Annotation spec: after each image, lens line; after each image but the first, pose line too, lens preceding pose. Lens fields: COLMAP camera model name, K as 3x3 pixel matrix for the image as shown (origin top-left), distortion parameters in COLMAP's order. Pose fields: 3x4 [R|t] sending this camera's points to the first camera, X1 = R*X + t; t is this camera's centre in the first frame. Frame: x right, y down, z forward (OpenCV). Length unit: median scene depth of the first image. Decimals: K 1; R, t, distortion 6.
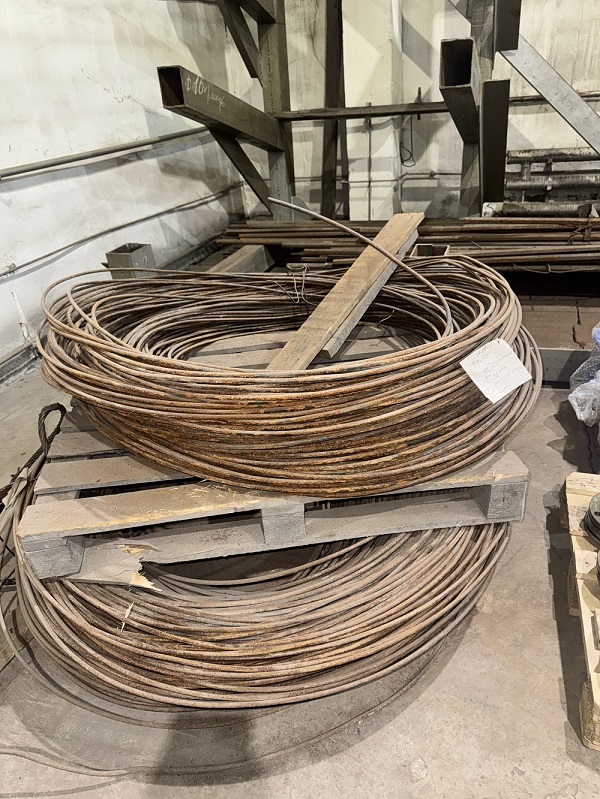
lens RADIAL K [[580.2, 0, 300.0], [0, 580.2, 399.5], [0, 0, 1]] dist [0.007210, -0.030007]
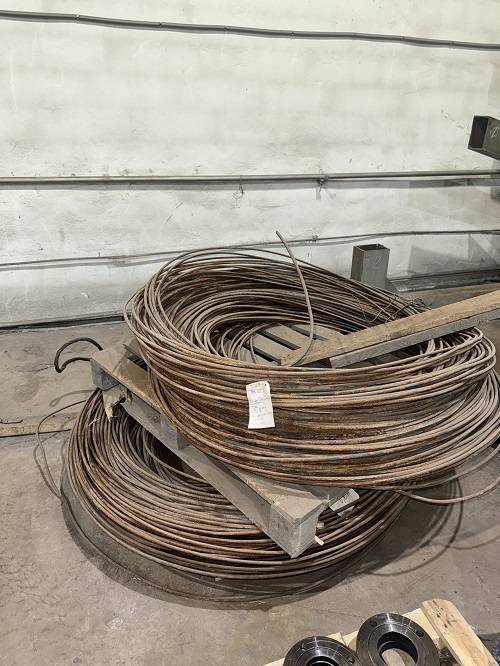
lens RADIAL K [[483.6, 0, 250.0], [0, 483.6, 333.0], [0, 0, 1]] dist [0.007210, -0.030007]
pose [[0.567895, 0.402986, -0.717703, 0.604737], [-0.436624, 0.886649, 0.152361, -0.200638], [0.697750, 0.226841, 0.679477, 0.167657]]
